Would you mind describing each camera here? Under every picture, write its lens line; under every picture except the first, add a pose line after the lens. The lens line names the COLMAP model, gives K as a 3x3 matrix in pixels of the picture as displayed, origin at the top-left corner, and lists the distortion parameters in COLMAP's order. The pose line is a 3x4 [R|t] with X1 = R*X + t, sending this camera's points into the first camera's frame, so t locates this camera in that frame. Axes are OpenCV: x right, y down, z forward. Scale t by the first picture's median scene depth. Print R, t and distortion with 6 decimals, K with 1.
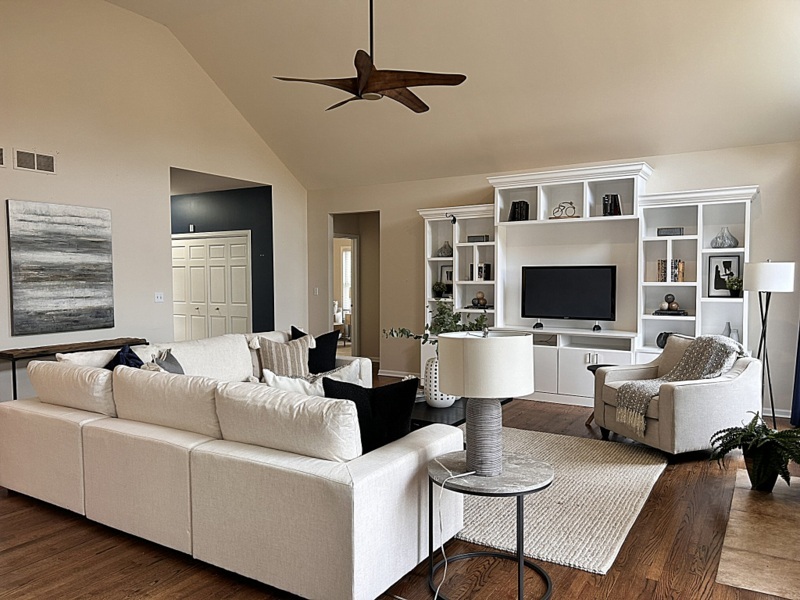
lens RADIAL K [[609.3, 0, 404.8], [0, 609.3, 311.6], [0, 0, 1]] dist [0.052160, -0.056182]
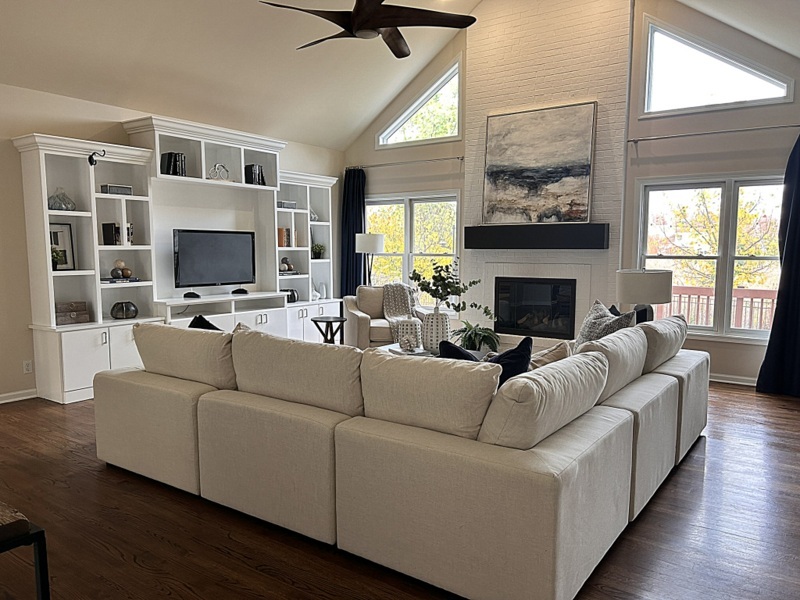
lens RADIAL K [[609.3, 0, 404.8], [0, 609.3, 311.6], [0, 0, 1]] dist [0.052160, -0.056182]
pose [[0.060945, -0.099297, 0.993190, -0.697730], [0.057401, 0.993741, 0.095830, -0.022935], [-0.996489, 0.051170, 0.066263, 0.650811]]
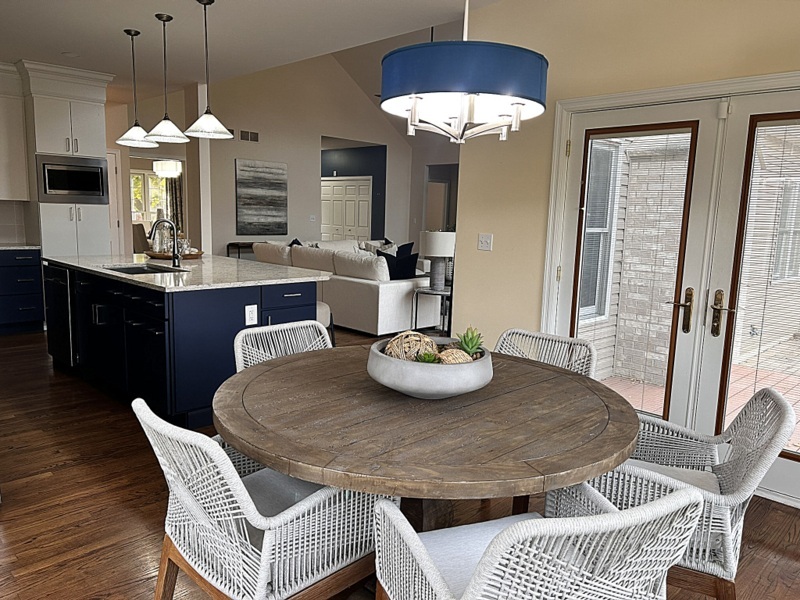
lens RADIAL K [[609.3, 0, 404.8], [0, 609.3, 311.6], [0, 0, 1]] dist [0.052160, -0.056182]
pose [[0.972496, 0.072453, -0.221364, 0.216443], [-0.050476, 0.993360, 0.103379, 0.042678], [0.227384, -0.089362, 0.969696, -0.542332]]
